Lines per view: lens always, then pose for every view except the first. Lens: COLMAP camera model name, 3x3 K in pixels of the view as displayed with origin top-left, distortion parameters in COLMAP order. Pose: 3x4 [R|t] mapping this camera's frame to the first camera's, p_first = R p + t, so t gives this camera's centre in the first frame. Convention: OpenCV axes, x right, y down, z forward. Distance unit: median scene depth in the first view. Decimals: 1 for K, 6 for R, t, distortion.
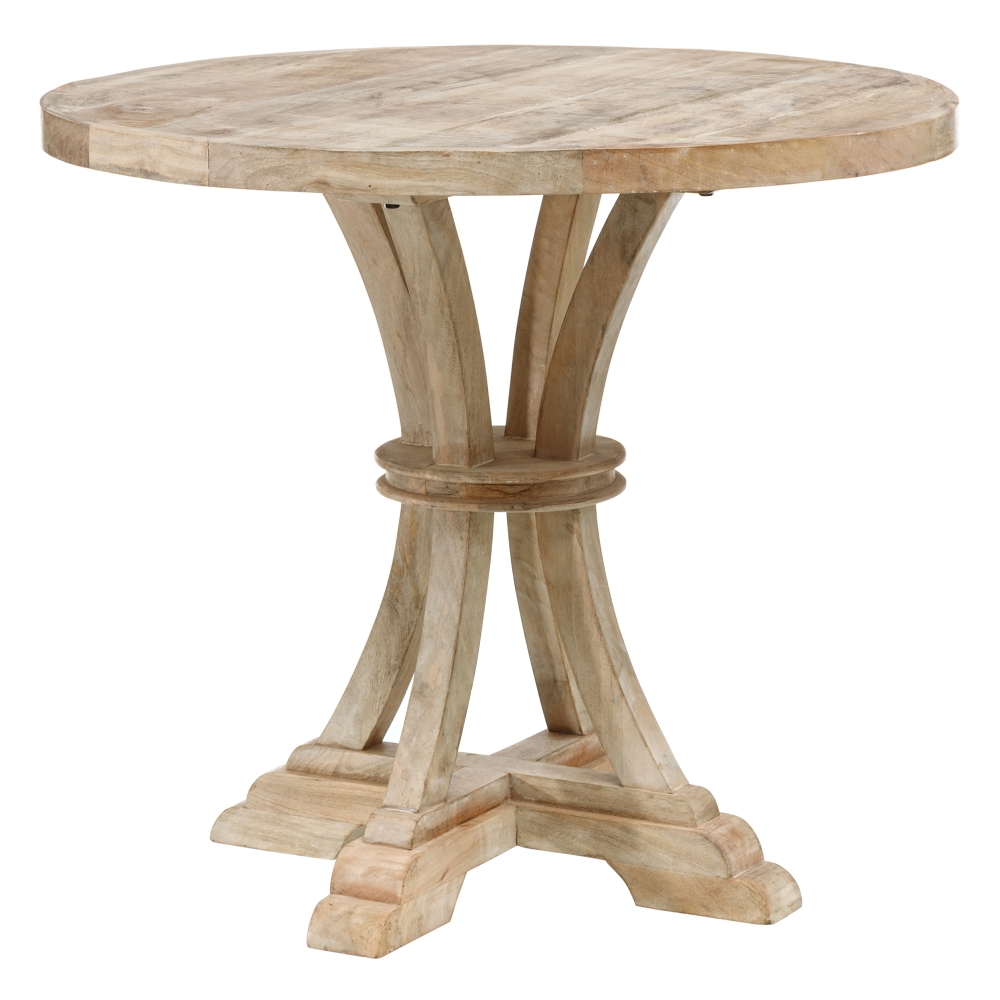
lens RADIAL K [[3923.1, 0, 500.5], [0, 3923.1, 496.5], [0, 0, 1]] dist [-0.098888, 0.000000]
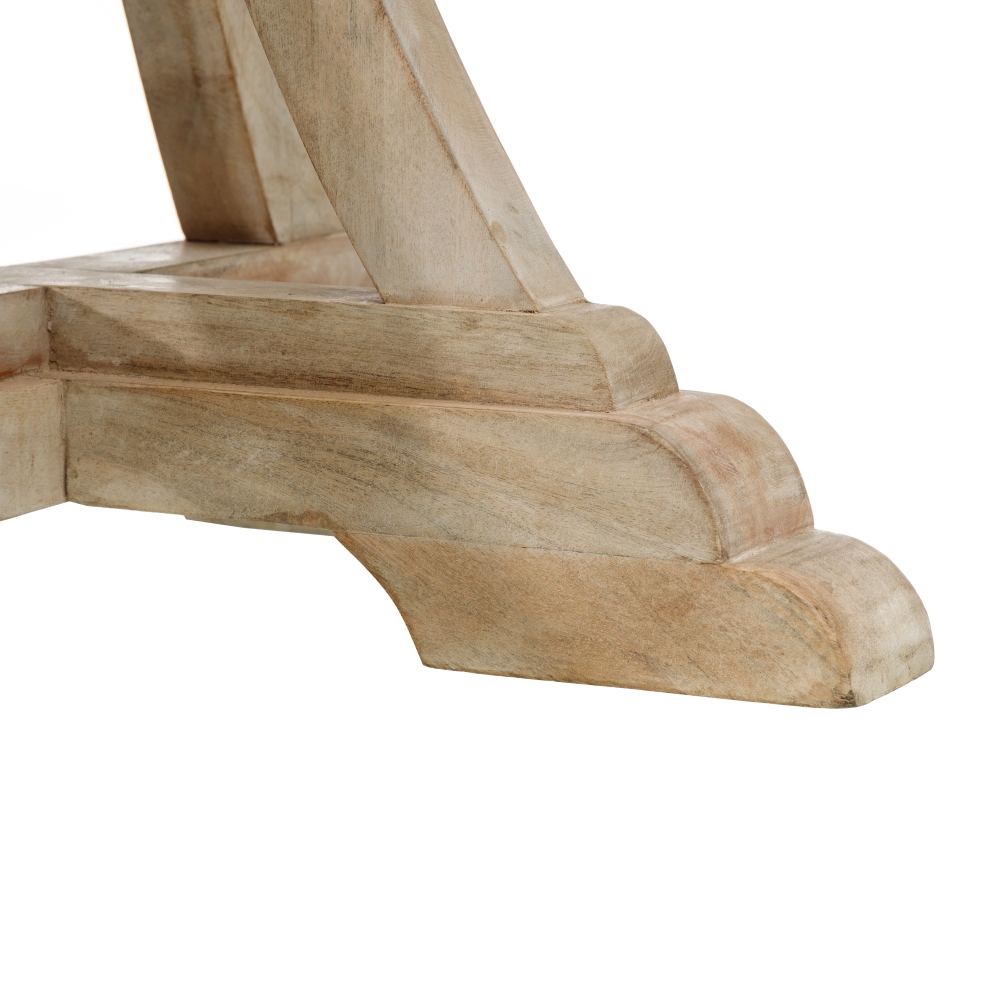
lens RADIAL K [[3923.1, 0, 499.6], [0, 3923.1, 499.5], [0, 0, 1]] dist [-0.098888, 0.000000]
pose [[0.998549, -0.000928, 0.053843, 0.023349], [0.001939, 0.999823, -0.018722, 0.096841], [-0.053816, 0.018799, 0.998374, 0.675837]]
